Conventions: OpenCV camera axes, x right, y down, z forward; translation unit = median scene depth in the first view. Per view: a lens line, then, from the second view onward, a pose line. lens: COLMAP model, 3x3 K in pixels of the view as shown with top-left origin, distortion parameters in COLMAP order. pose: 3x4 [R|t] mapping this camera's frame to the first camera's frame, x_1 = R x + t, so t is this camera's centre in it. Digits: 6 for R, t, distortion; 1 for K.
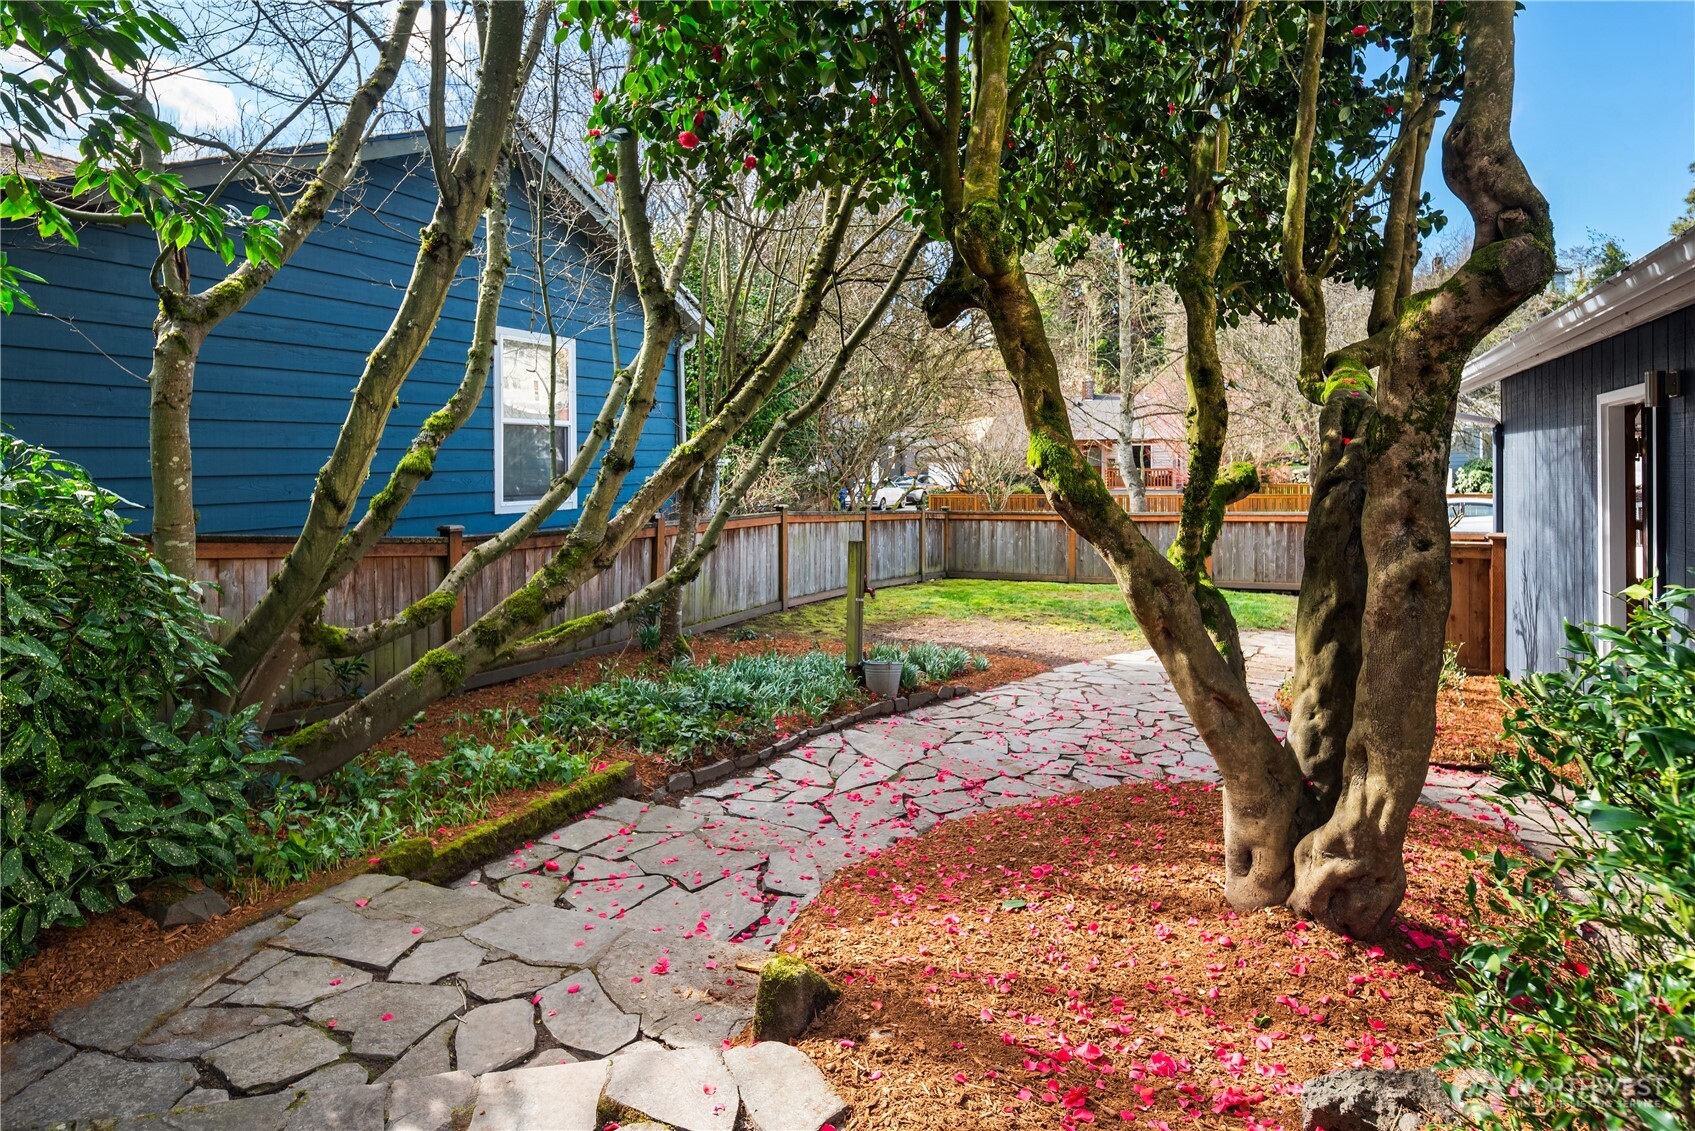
lens RADIAL K [[921.9, 0, 847.5], [0, 921.9, 565.5], [0, 0, 1]] dist [-0.045330, -0.000158]
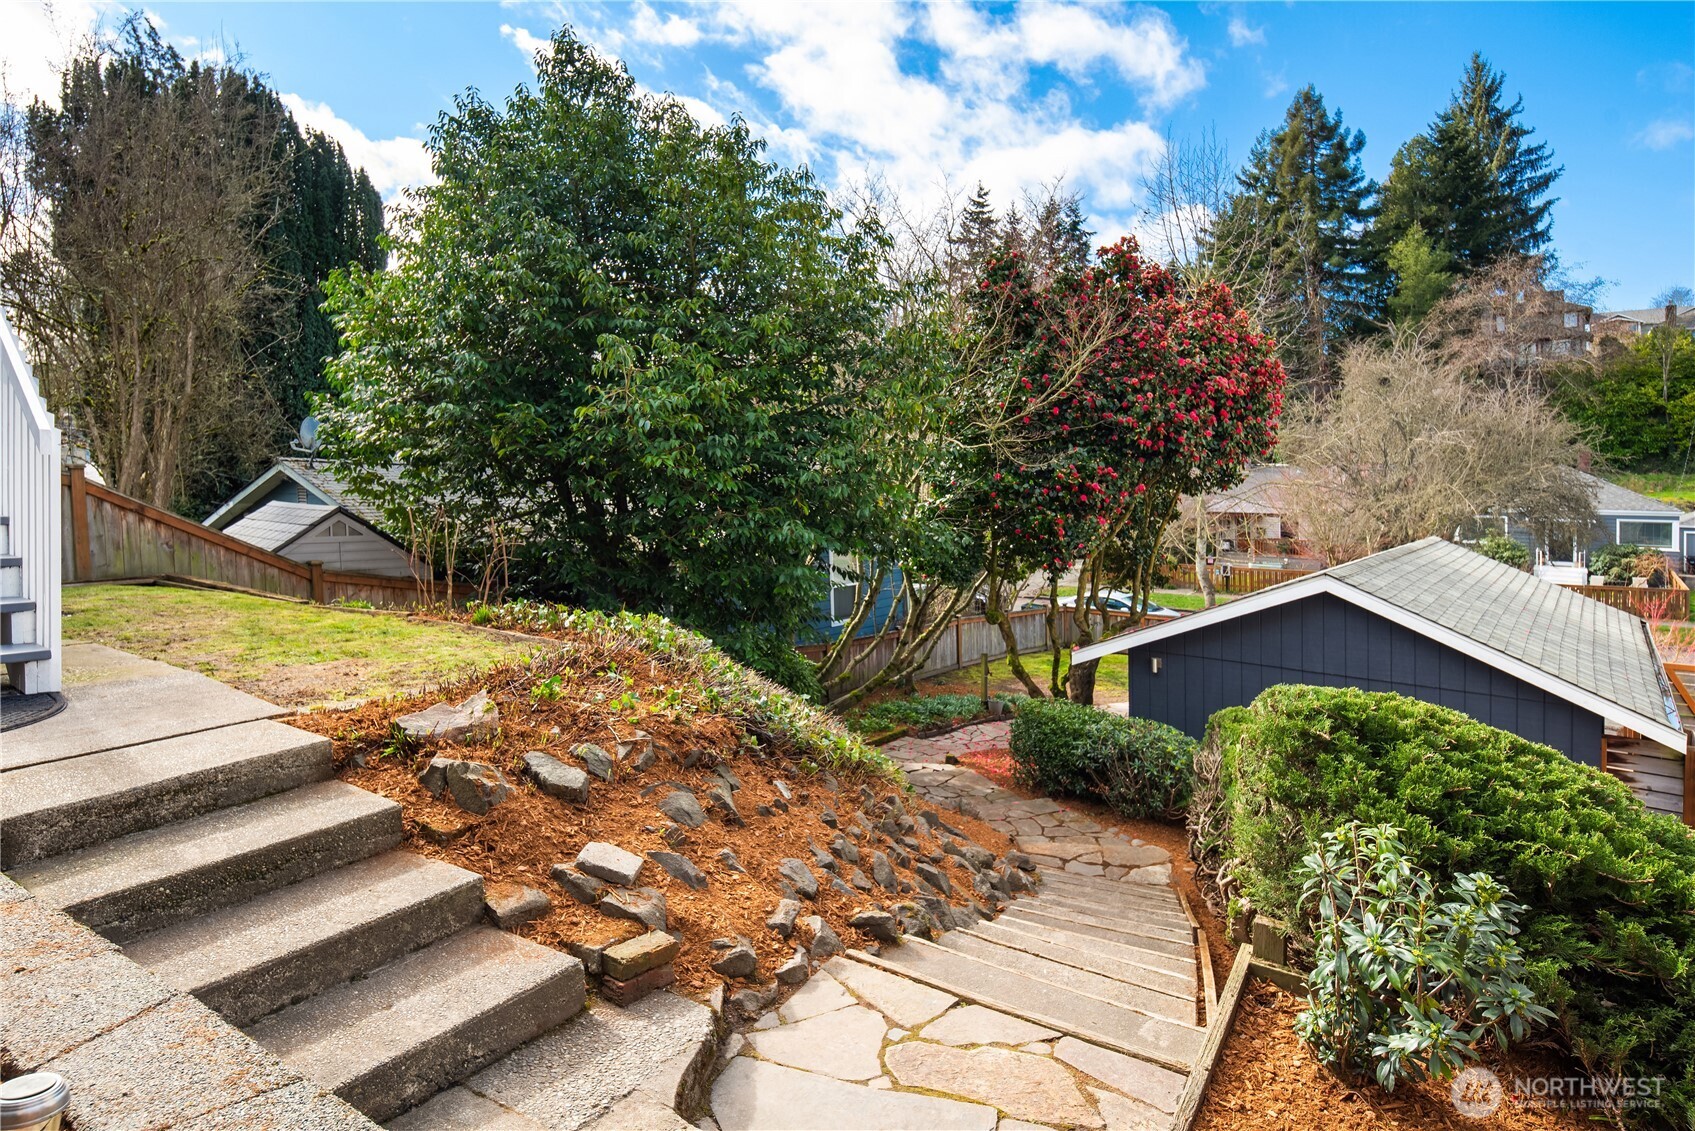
lens RADIAL K [[921.9, 0, 847.5], [0, 921.9, 565.5], [0, 0, 1]] dist [-0.045330, -0.000158]
pose [[0.979653, 0.038732, -0.196924, 0.131692], [-0.044175, 0.998751, -0.023324, -0.204423], [0.195775, 0.031549, 0.980141, -1.702138]]
